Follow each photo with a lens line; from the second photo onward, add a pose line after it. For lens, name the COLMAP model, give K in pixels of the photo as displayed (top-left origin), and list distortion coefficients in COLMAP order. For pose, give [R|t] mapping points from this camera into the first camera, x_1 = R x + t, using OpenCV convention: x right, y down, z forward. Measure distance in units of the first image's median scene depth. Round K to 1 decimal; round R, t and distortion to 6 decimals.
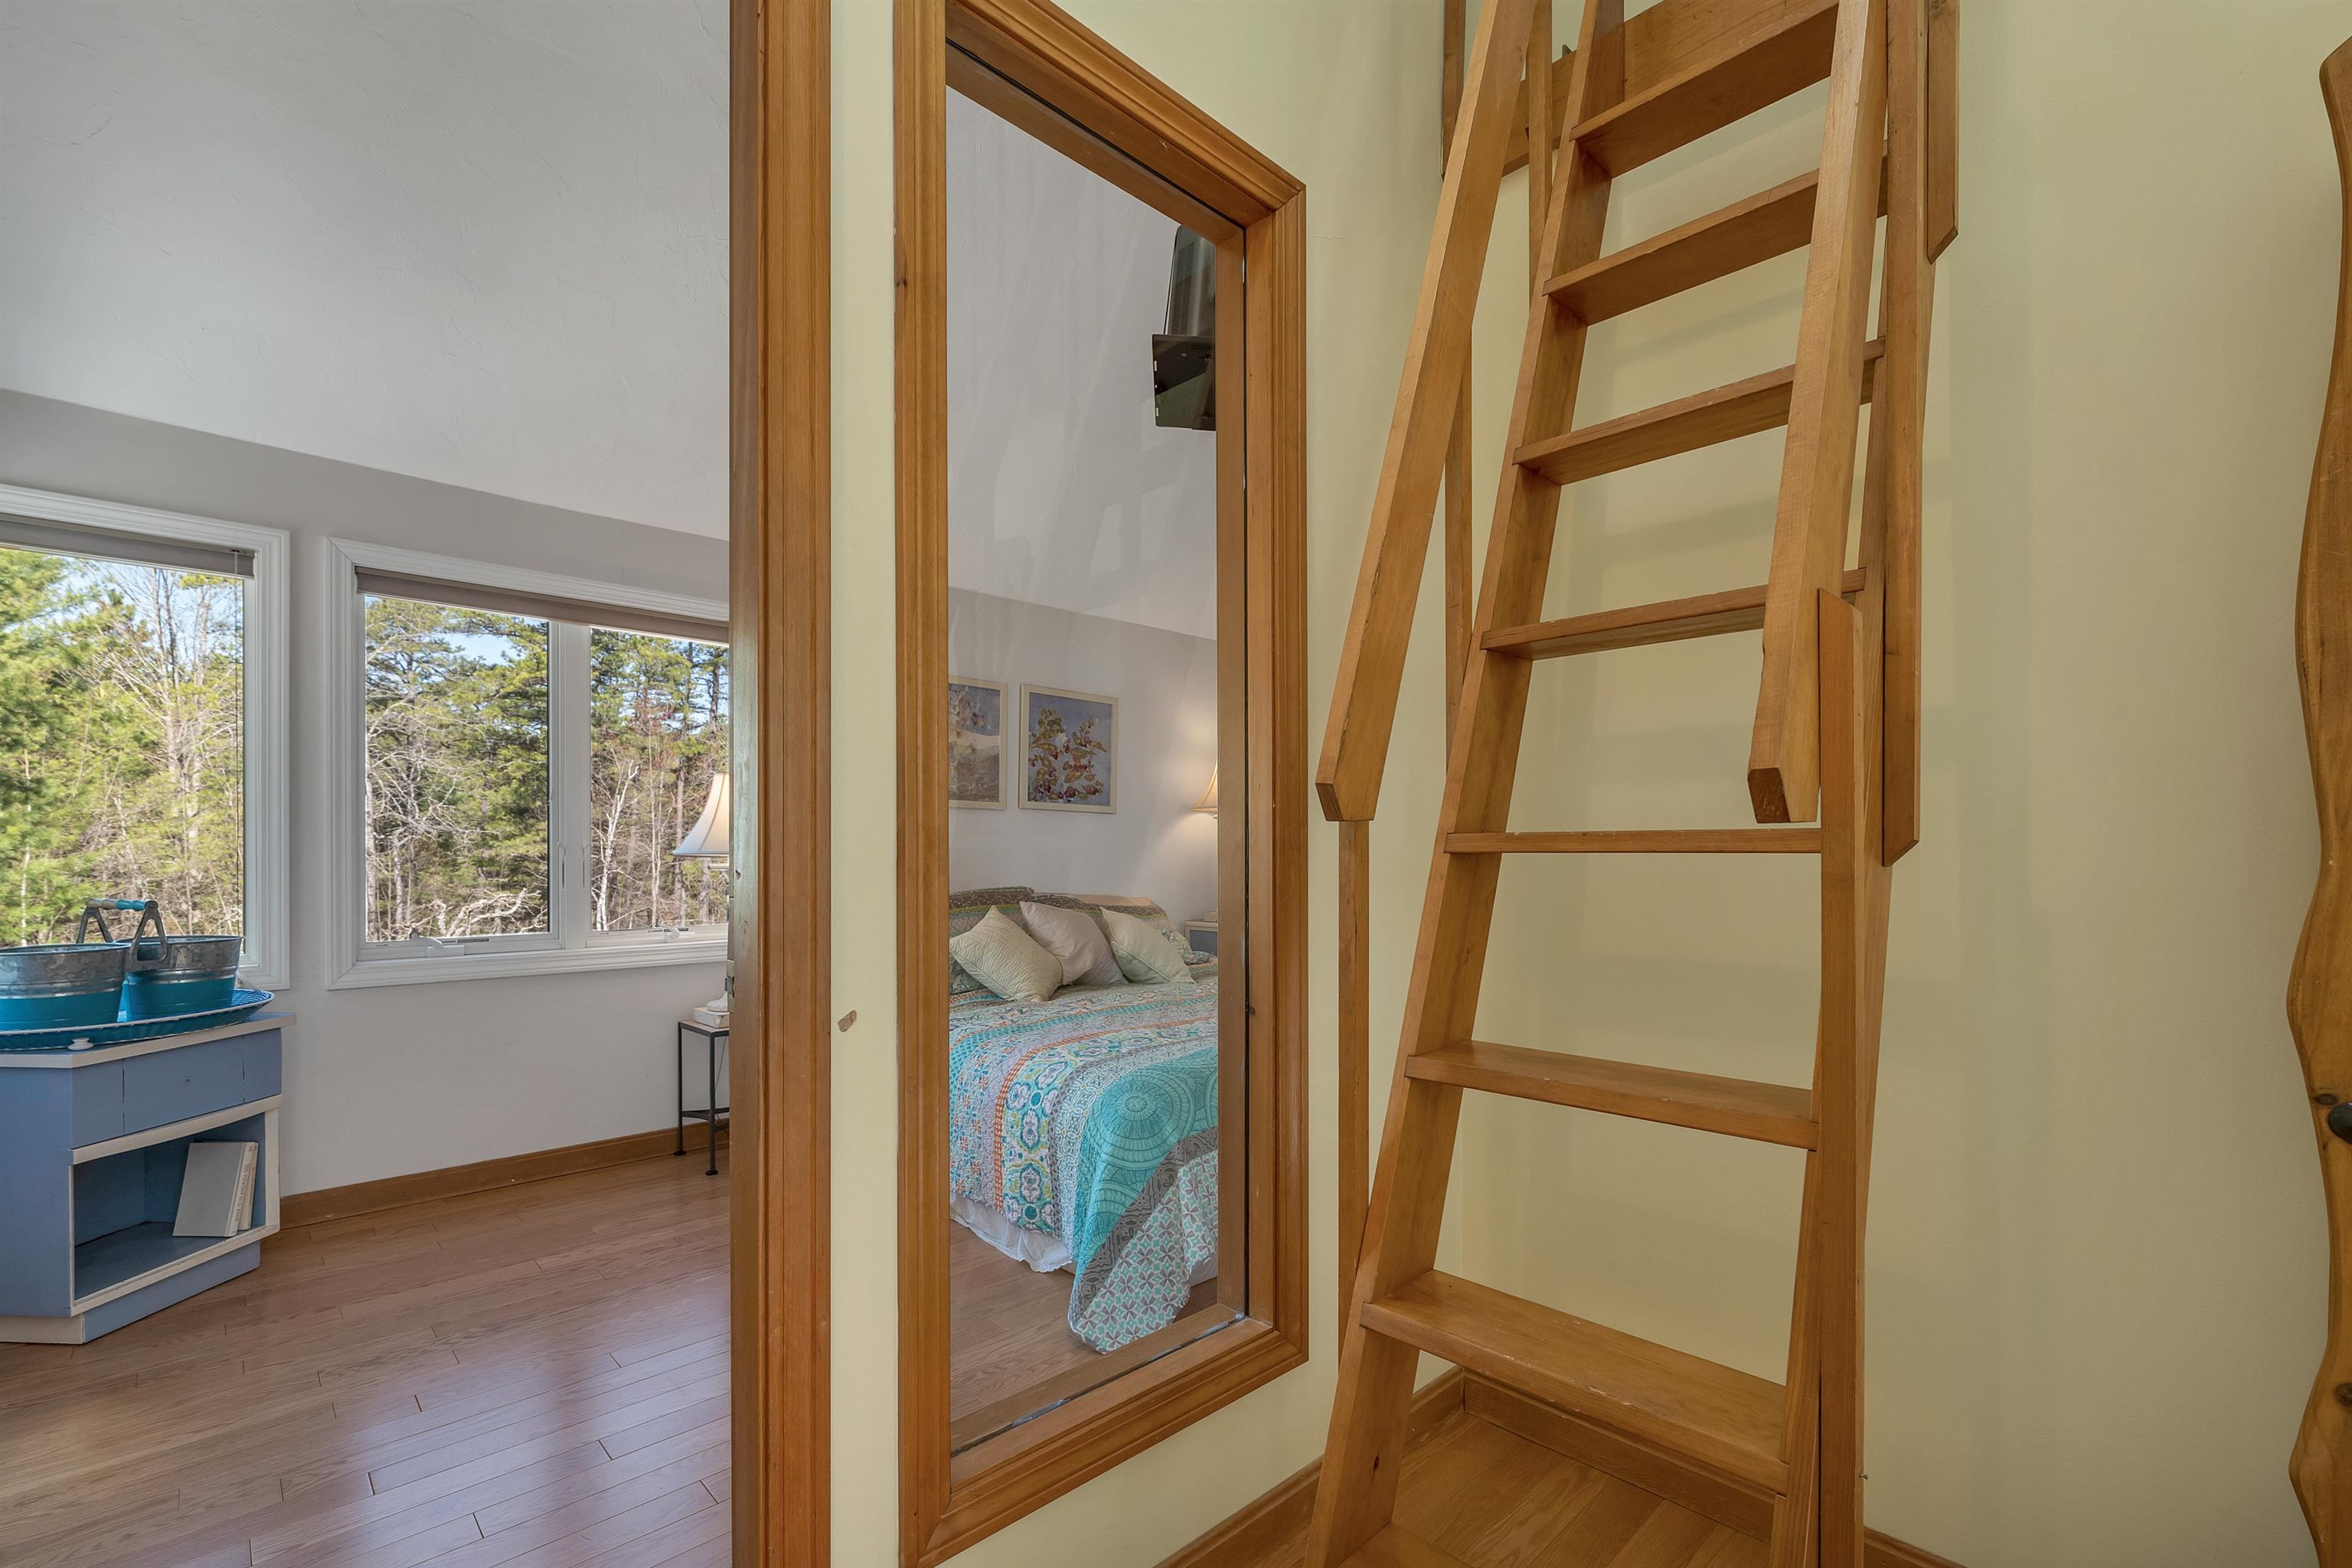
lens RADIAL K [[1007.1, 0, 1175.1], [0, 1007.1, 858.0], [0, 0, 1]] dist [0.000420, 0.000466]
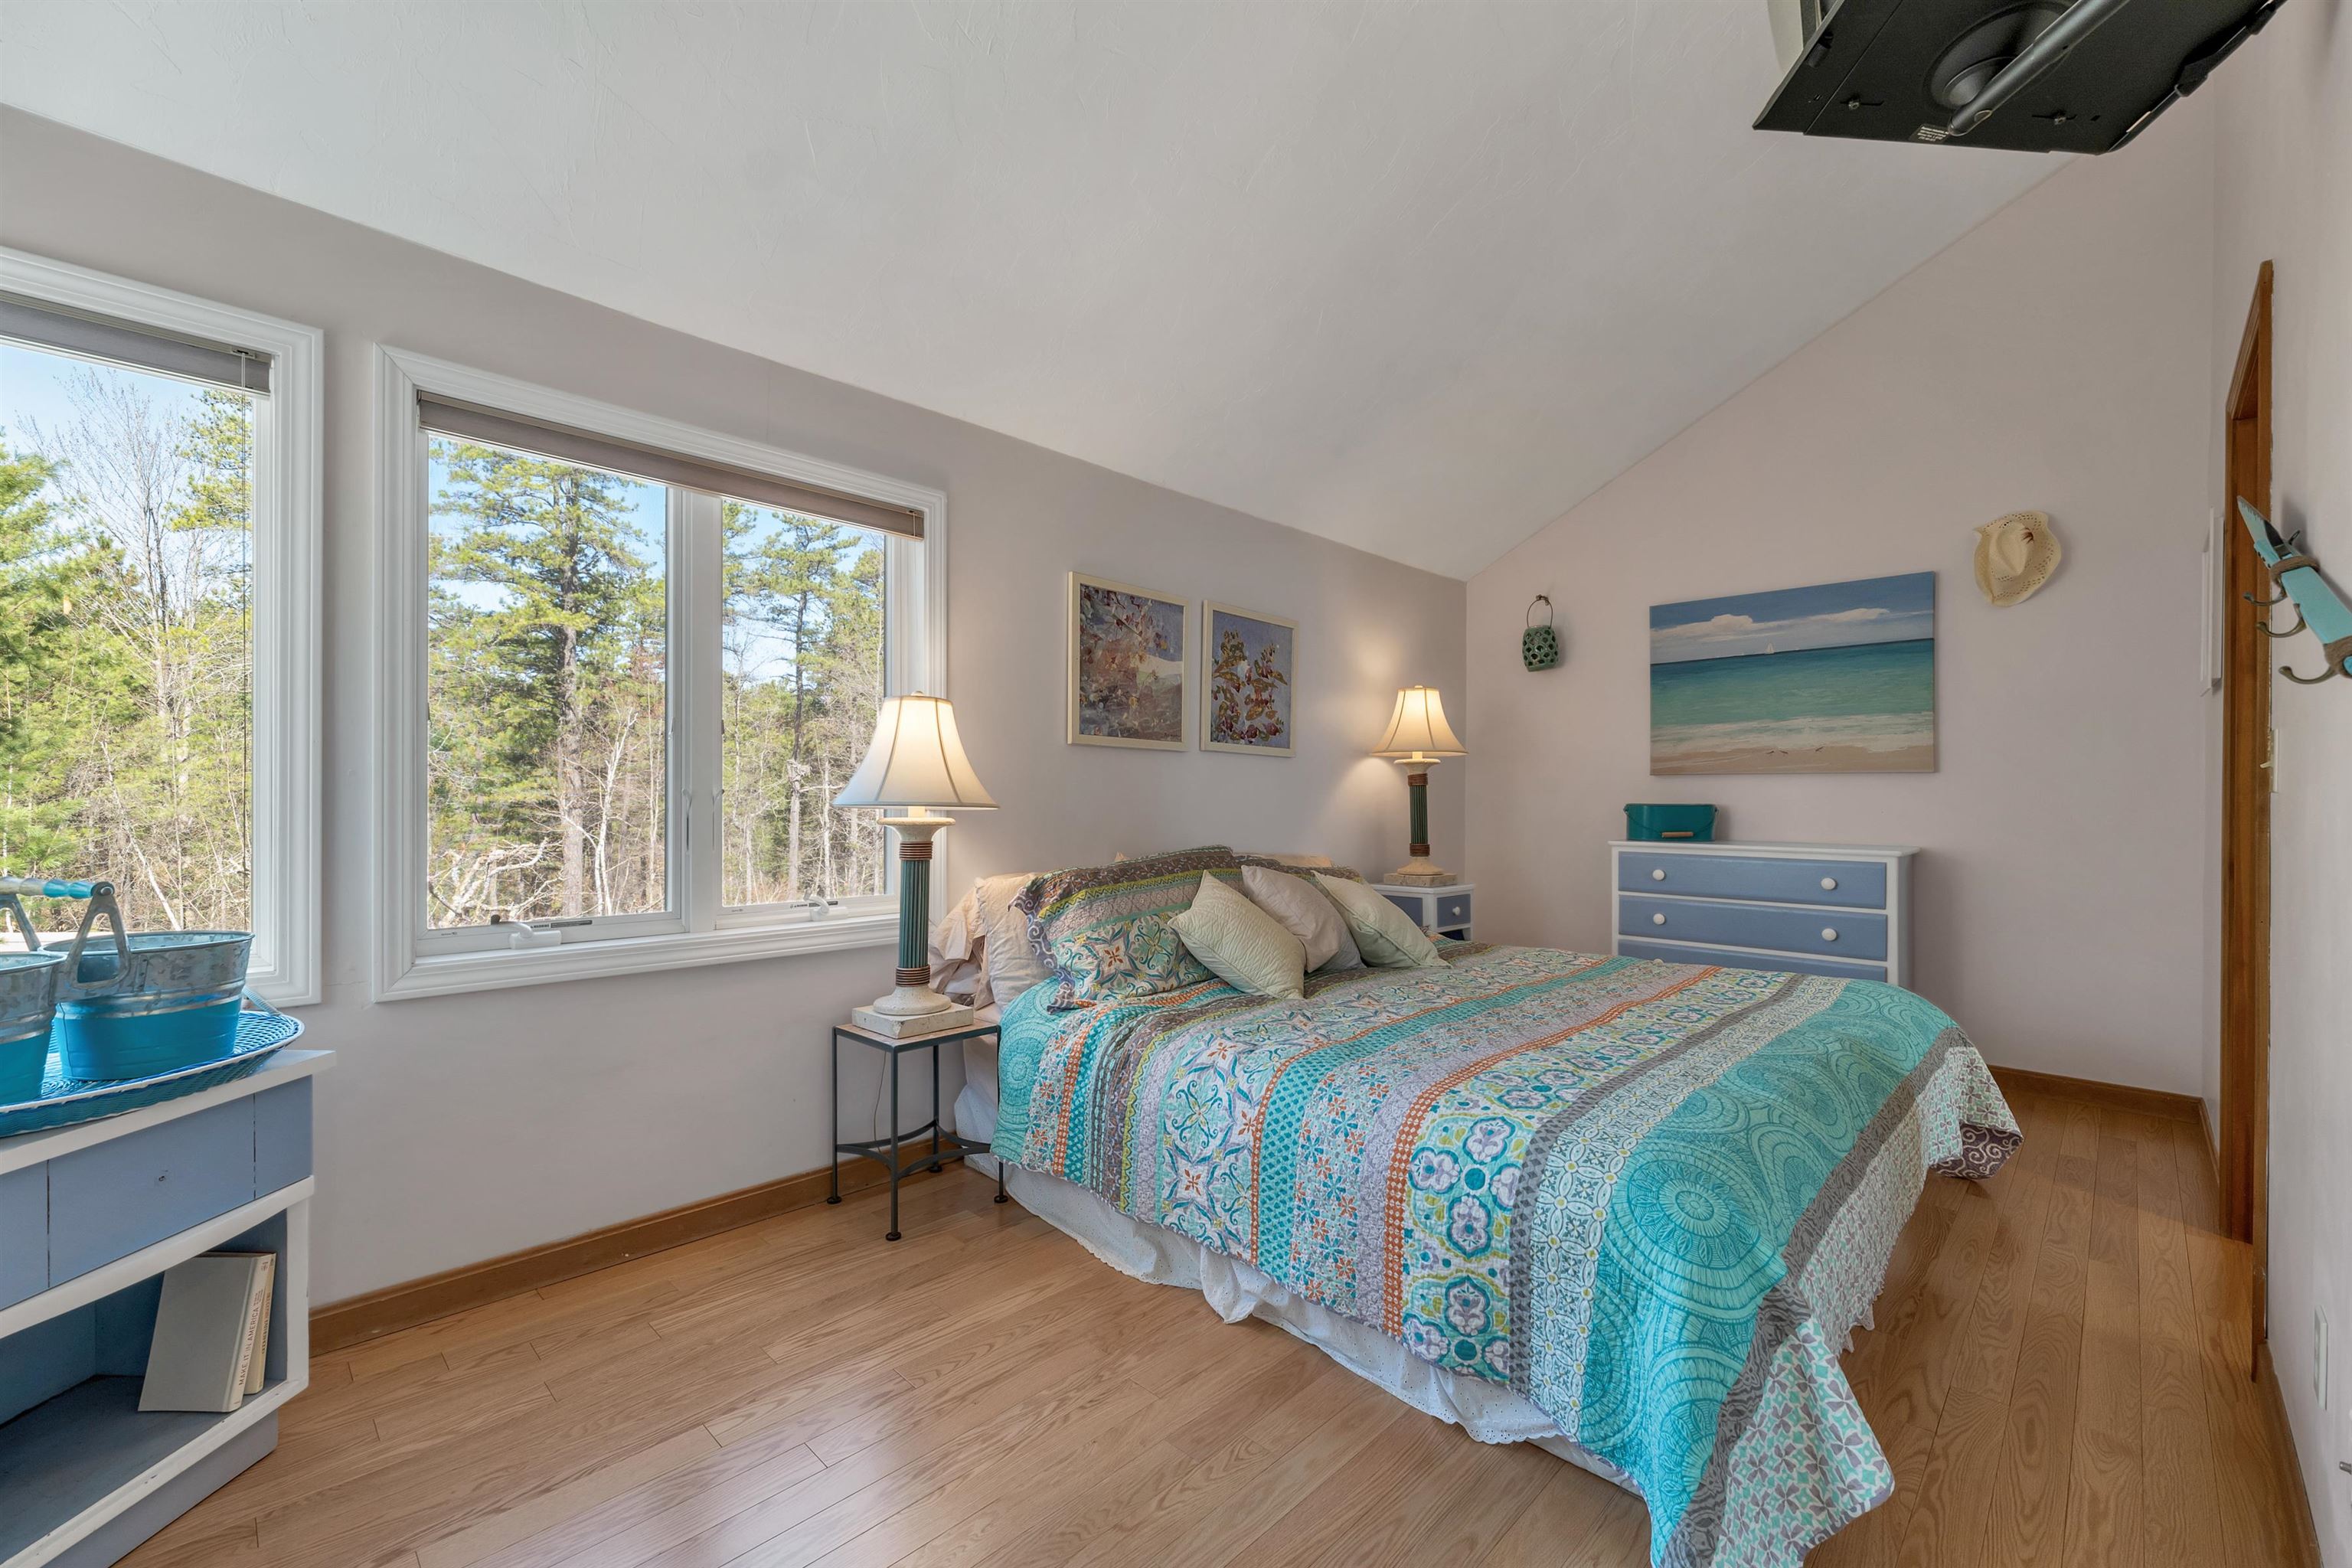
lens RADIAL K [[964.7, 0, 1171.2], [0, 964.7, 805.0], [0, 0, 1]] dist [0.000864, -0.000550]
pose [[0.999689, 0.003384, 0.024690, -0.193590], [-0.003354, 0.999994, -0.001238, -0.002983], [-0.024694, 0.001155, 0.999694, 0.201633]]
